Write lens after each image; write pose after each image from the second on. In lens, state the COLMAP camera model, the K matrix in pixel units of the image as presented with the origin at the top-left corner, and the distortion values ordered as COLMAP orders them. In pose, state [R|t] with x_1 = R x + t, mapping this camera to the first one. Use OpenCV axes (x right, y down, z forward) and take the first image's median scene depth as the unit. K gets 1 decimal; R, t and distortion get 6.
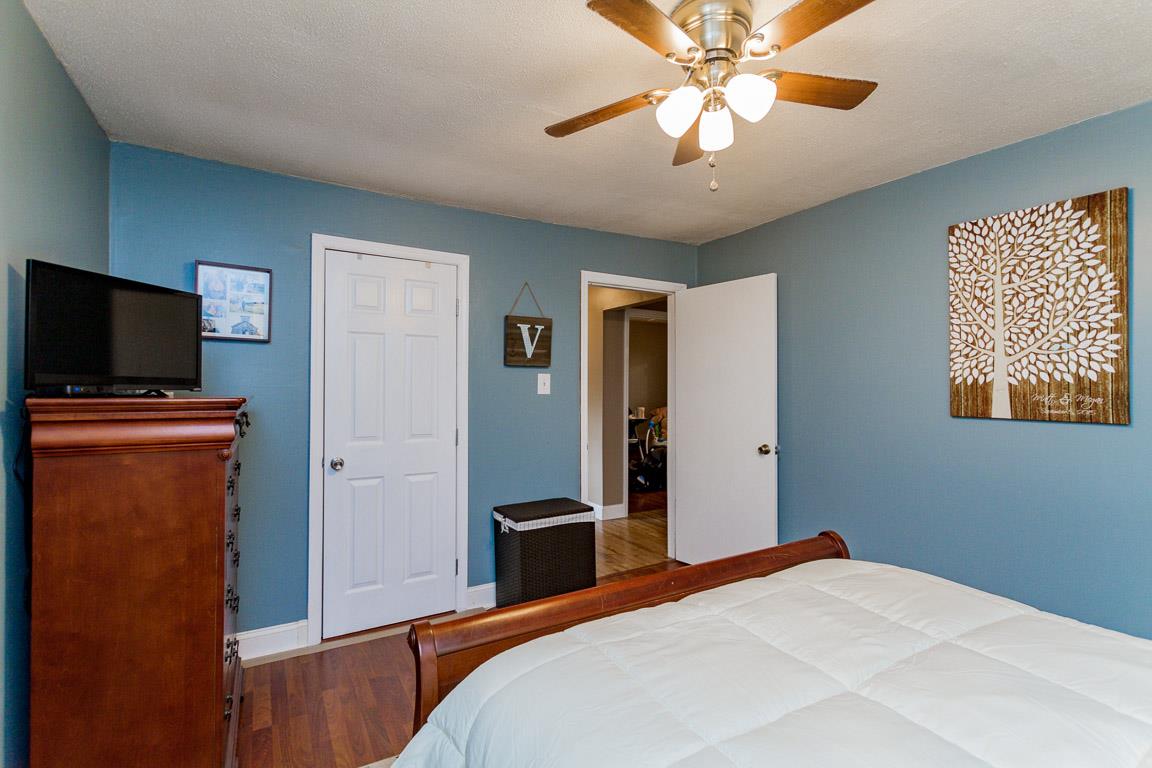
lens RADIAL K [[530.5, 0, 578.8], [0, 530.5, 381.6], [0, 0, 1]] dist [0.005251, 0.001090]
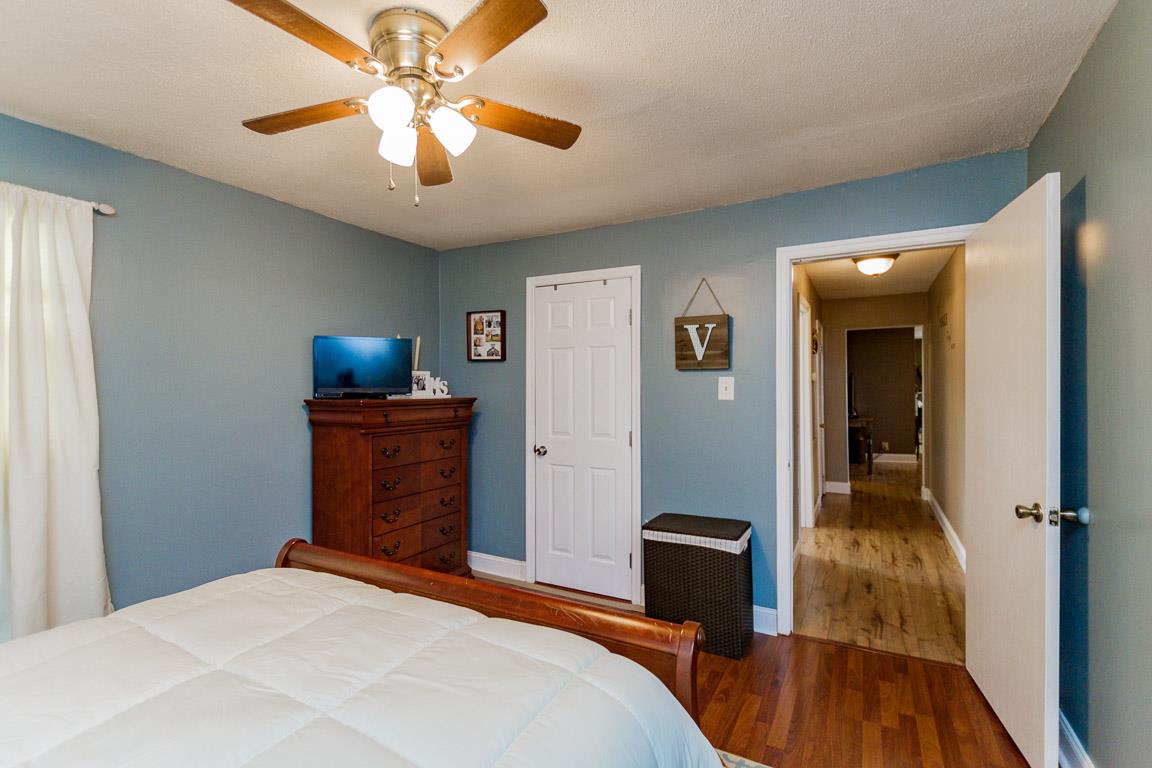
lens RADIAL K [[530.5, 0, 578.0], [0, 530.5, 388.2], [0, 0, 1]] dist [0.005251, 0.001090]
pose [[0.507798, -0.000999, -0.861476, 0.601017], [0.012243, 0.999907, 0.006058, -0.004841], [0.861389, -0.013623, 0.507763, 0.354121]]
